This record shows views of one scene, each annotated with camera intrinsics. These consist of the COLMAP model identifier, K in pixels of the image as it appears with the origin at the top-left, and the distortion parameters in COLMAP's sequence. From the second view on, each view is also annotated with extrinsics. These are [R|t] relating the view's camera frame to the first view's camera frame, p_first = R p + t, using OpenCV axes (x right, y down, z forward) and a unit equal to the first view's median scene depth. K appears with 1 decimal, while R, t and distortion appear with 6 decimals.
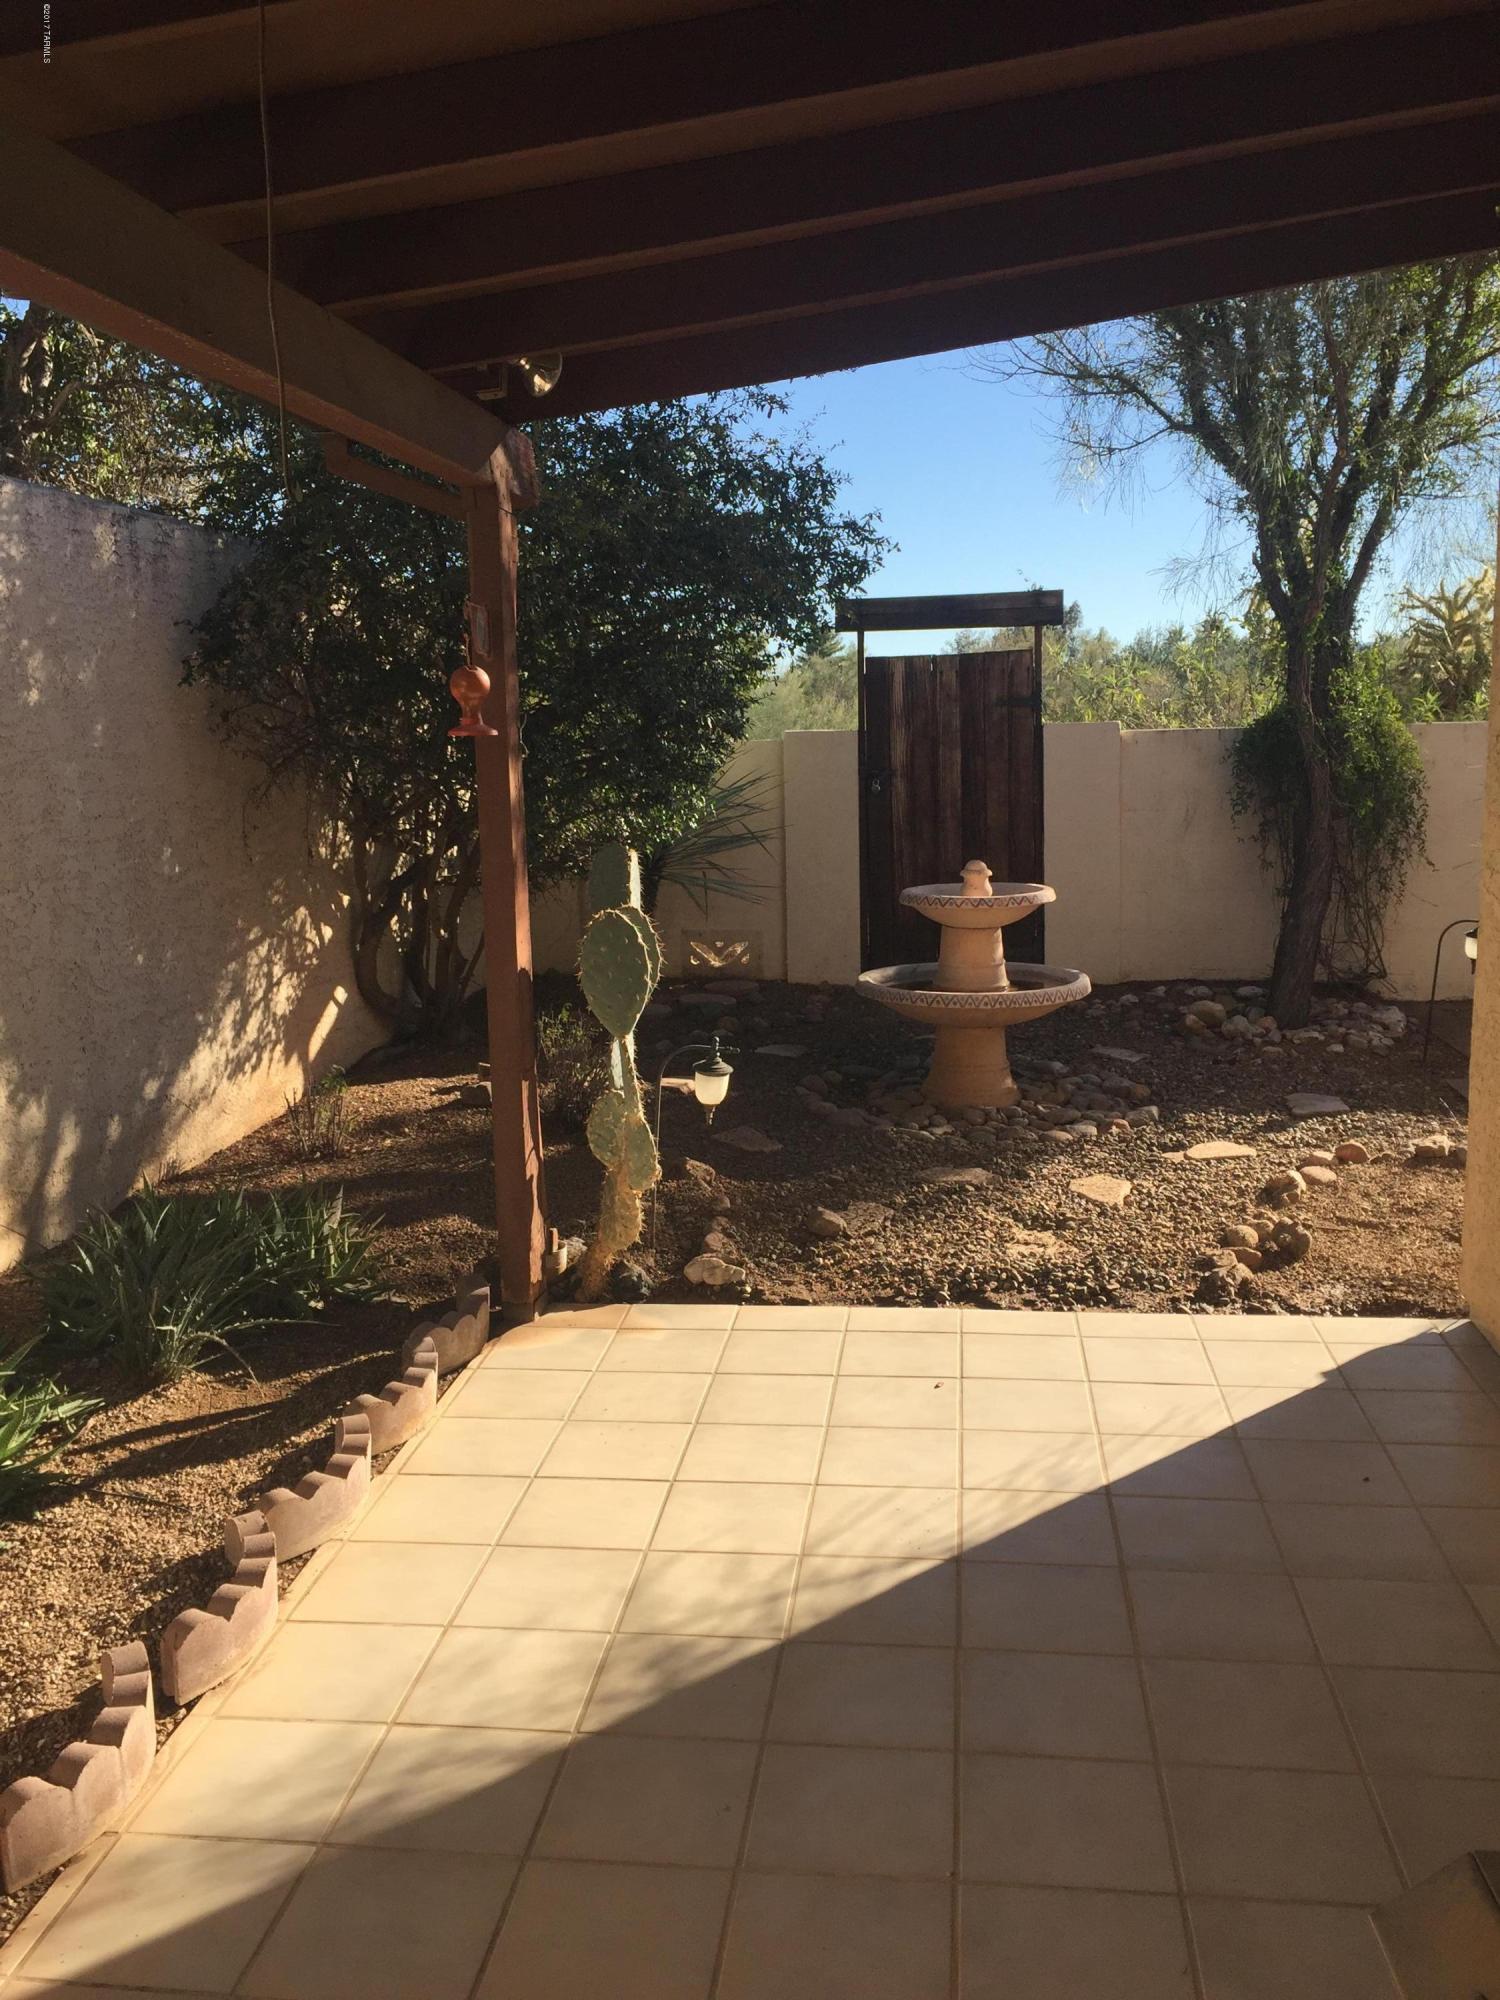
lens RADIAL K [[1699.2, 0, 749.7], [0, 1699.2, 983.9], [0, 0, 1]] dist [0.082875, -0.101013]
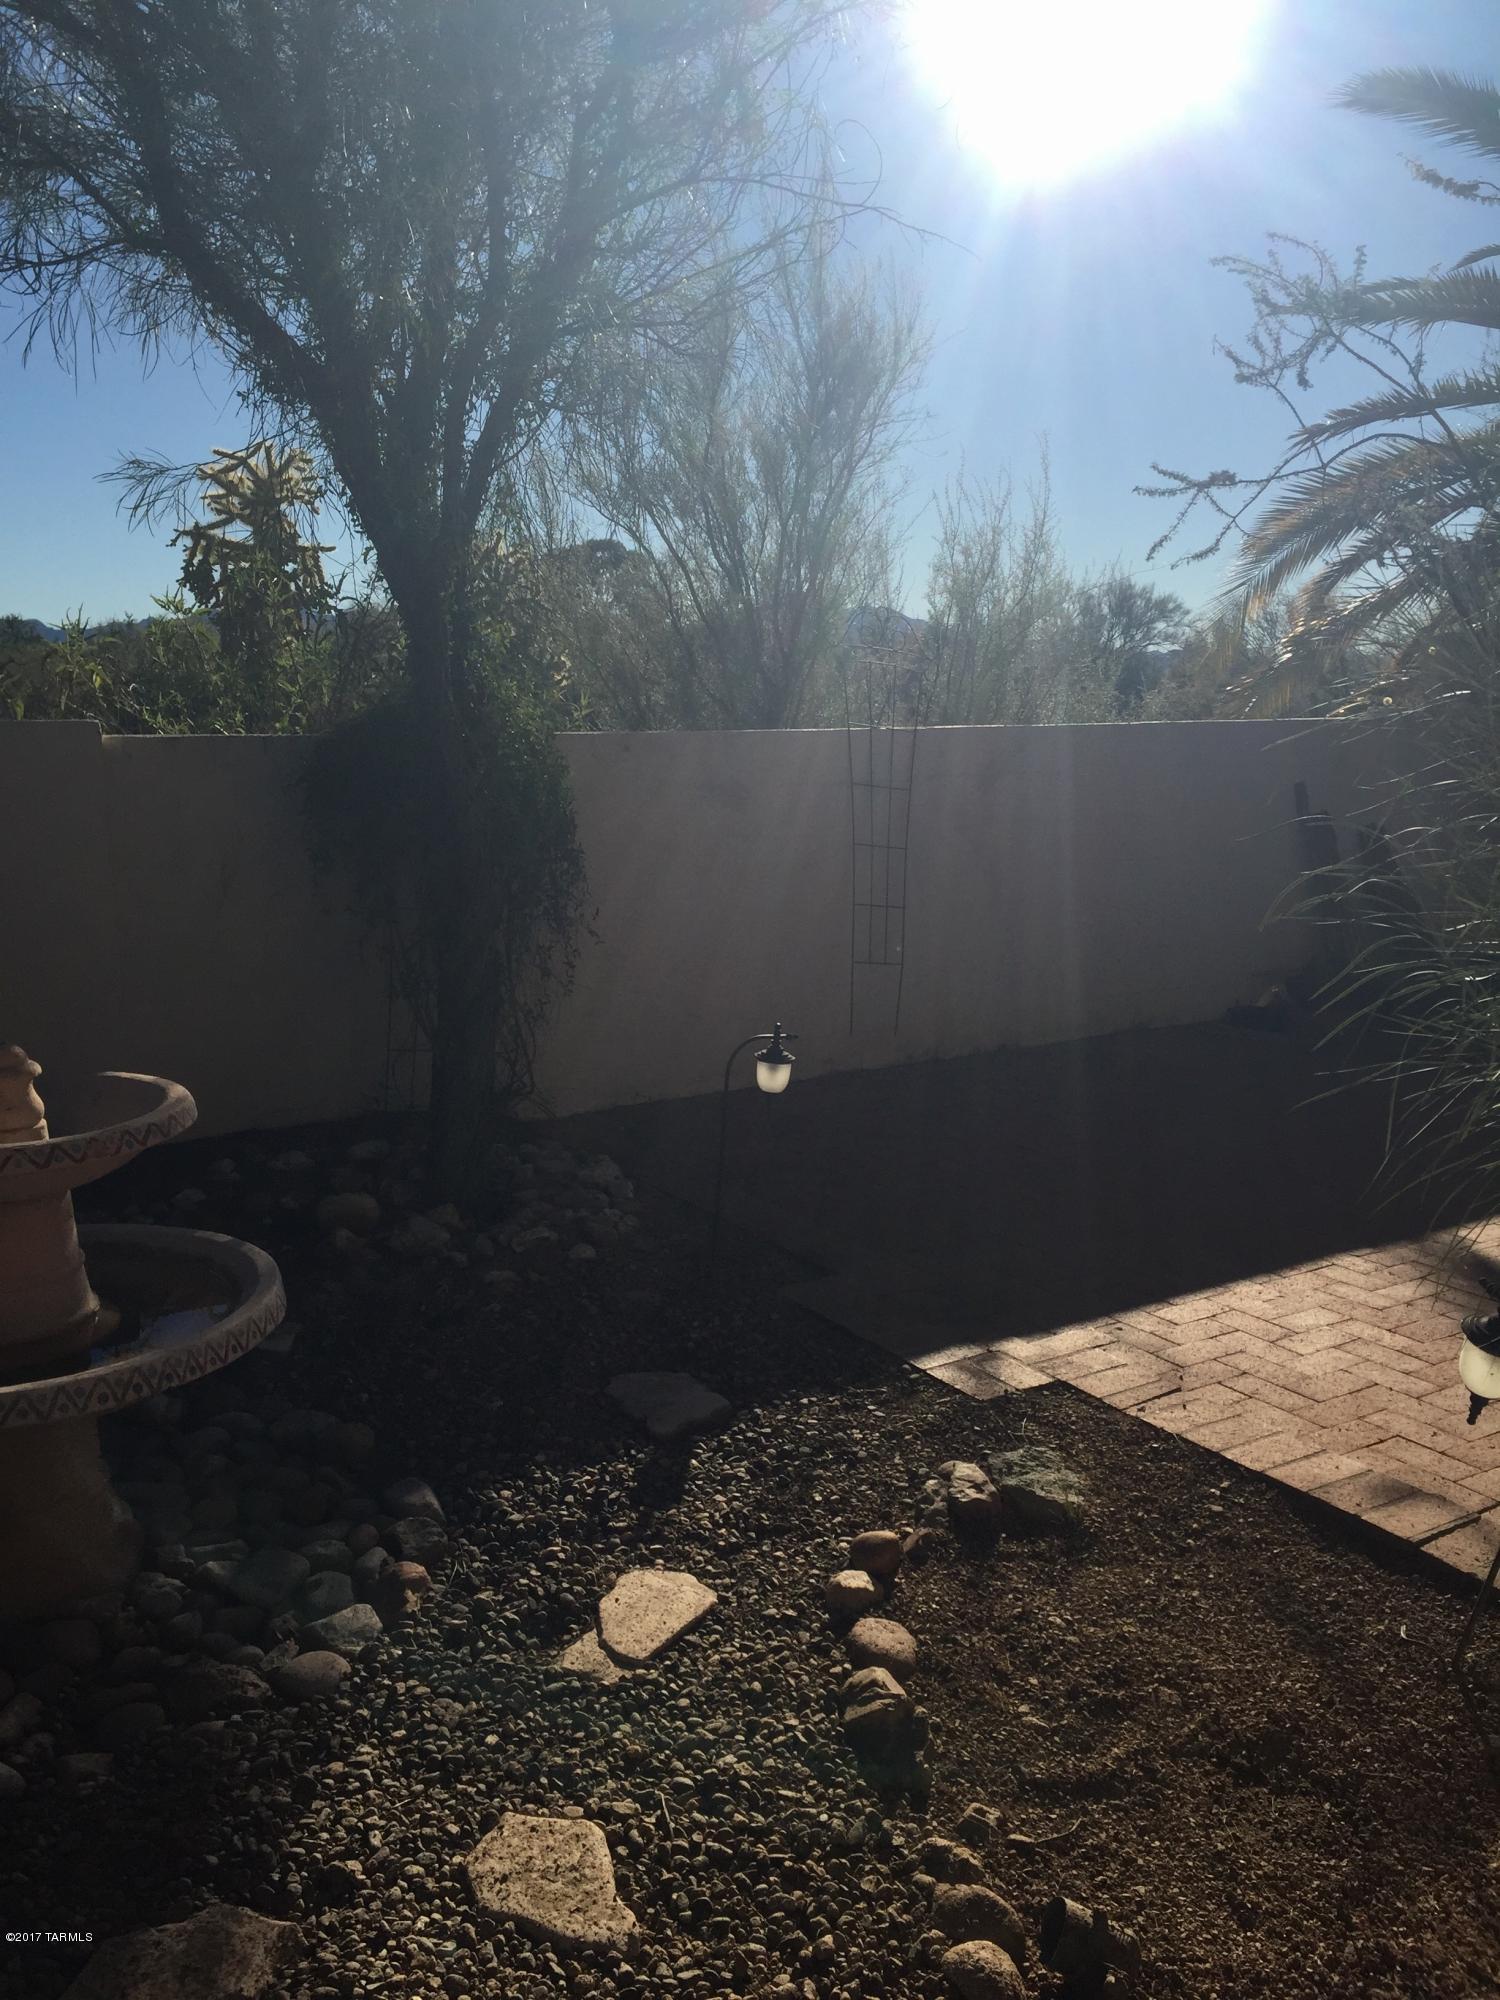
lens RADIAL K [[1653.7, 0, 753.8], [0, 1653.7, 976.6], [0, 0, 1]] dist [0.086890, -0.111044]
pose [[0.747198, -0.091043, 0.658337, -0.006333], [0.085825, 0.995496, 0.040261, -0.124411], [-0.659037, 0.026419, 0.751646, 0.745746]]
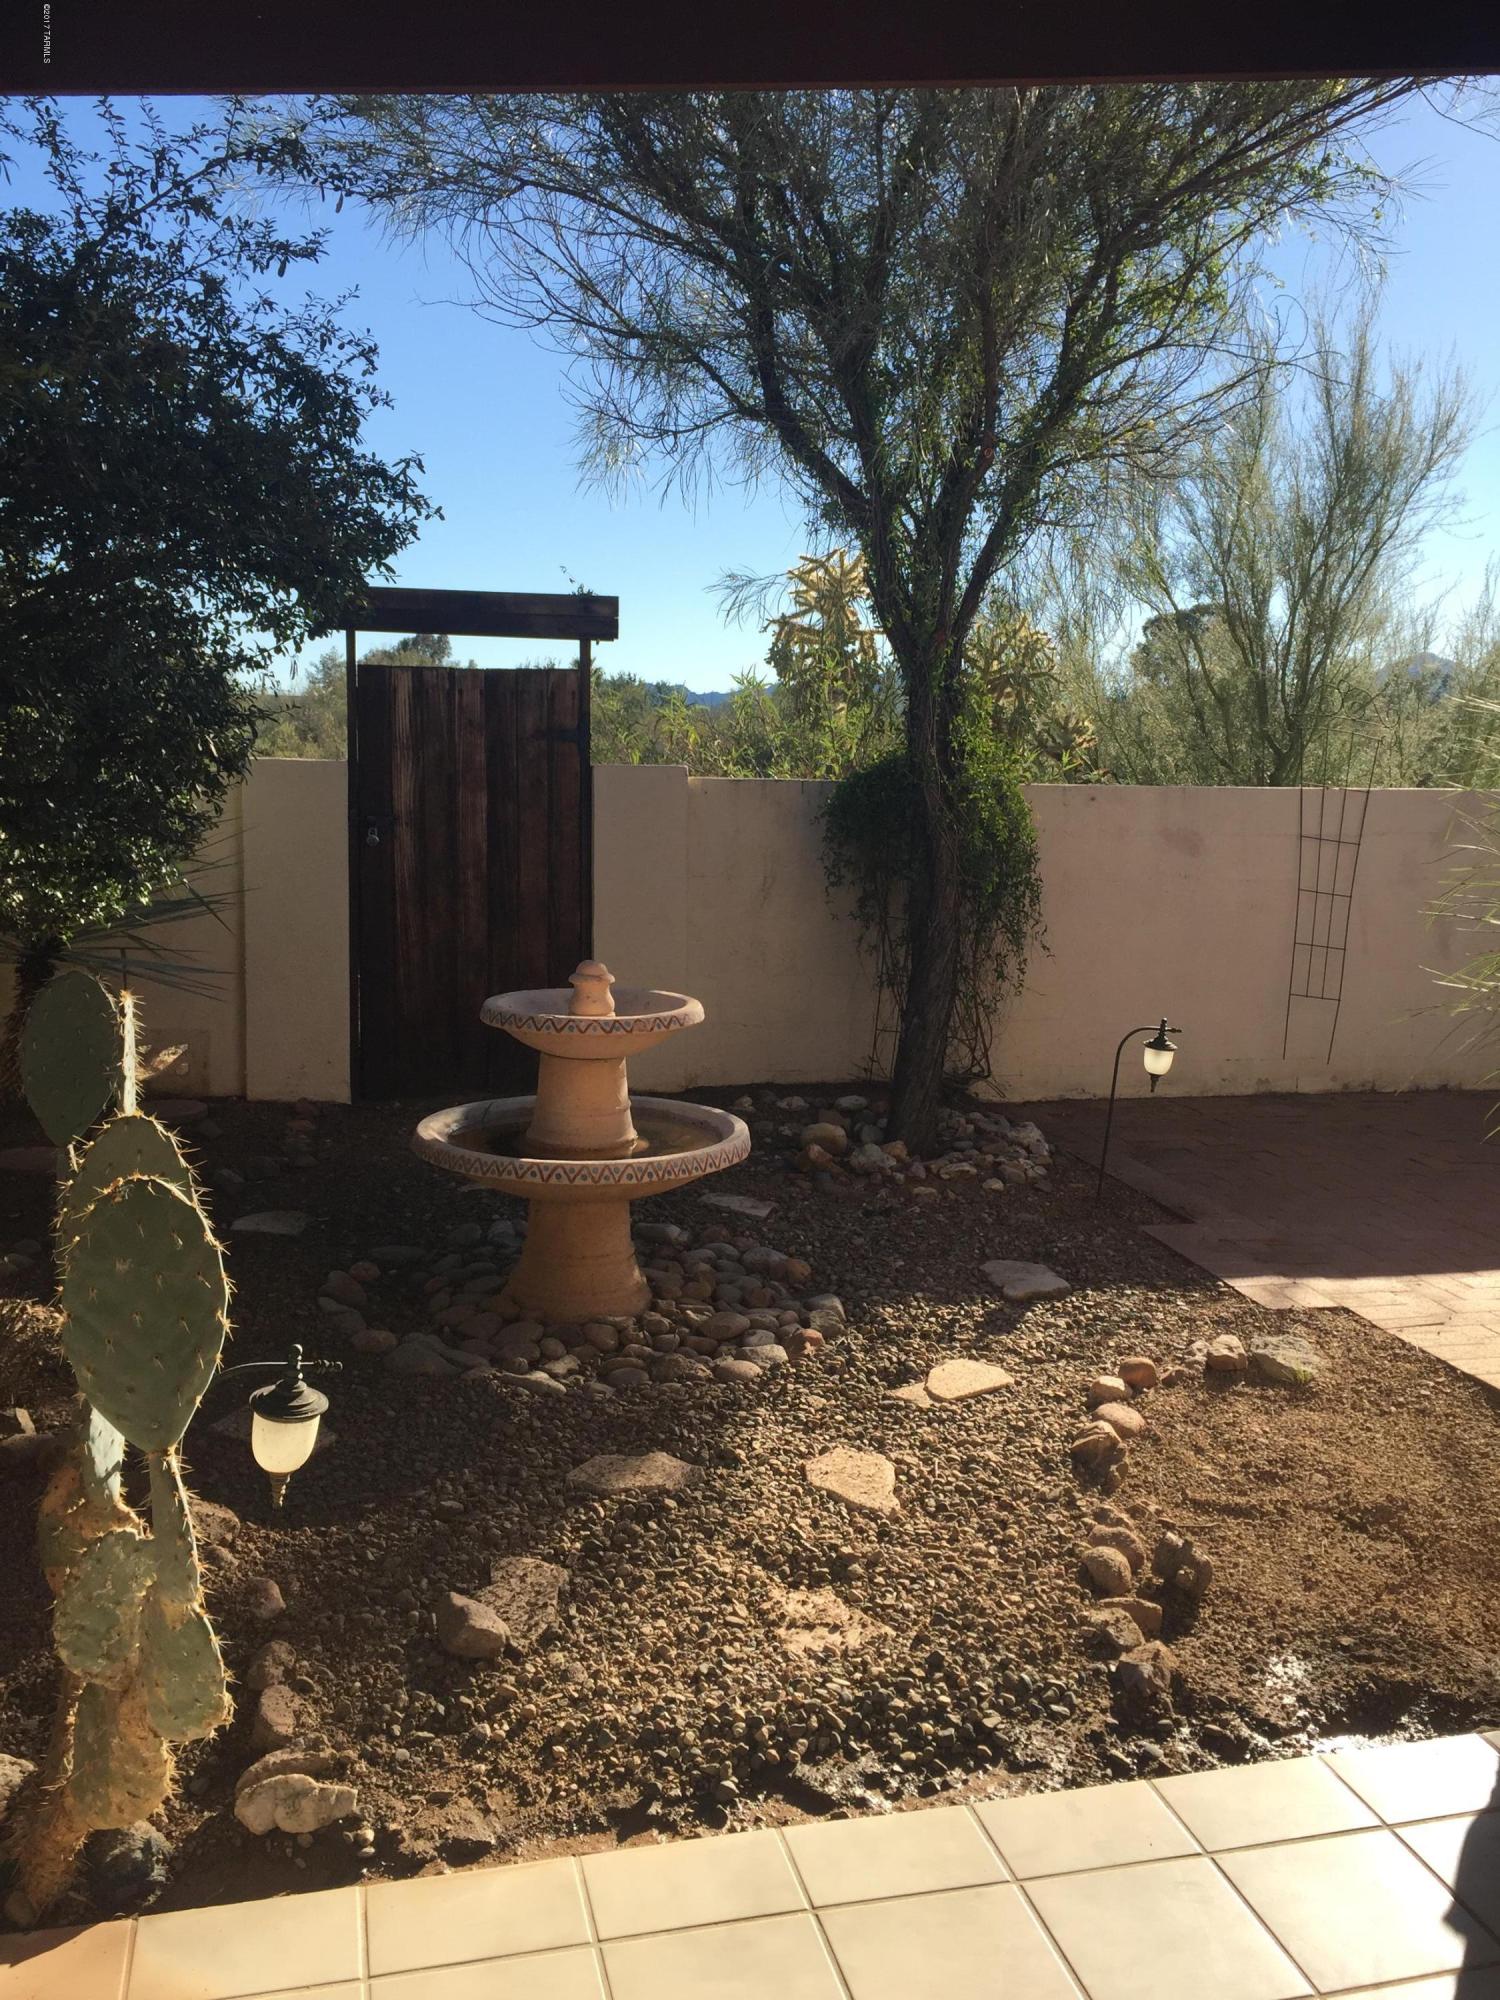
lens RADIAL K [[1688.1, 0, 755.6], [0, 1688.1, 964.9], [0, 0, 1]] dist [0.086058, -0.109650]
pose [[0.929947, -0.003426, 0.367677, -0.081465], [0.013516, 0.999599, -0.024871, -0.071567], [-0.367444, 0.028098, 0.929621, 0.449235]]
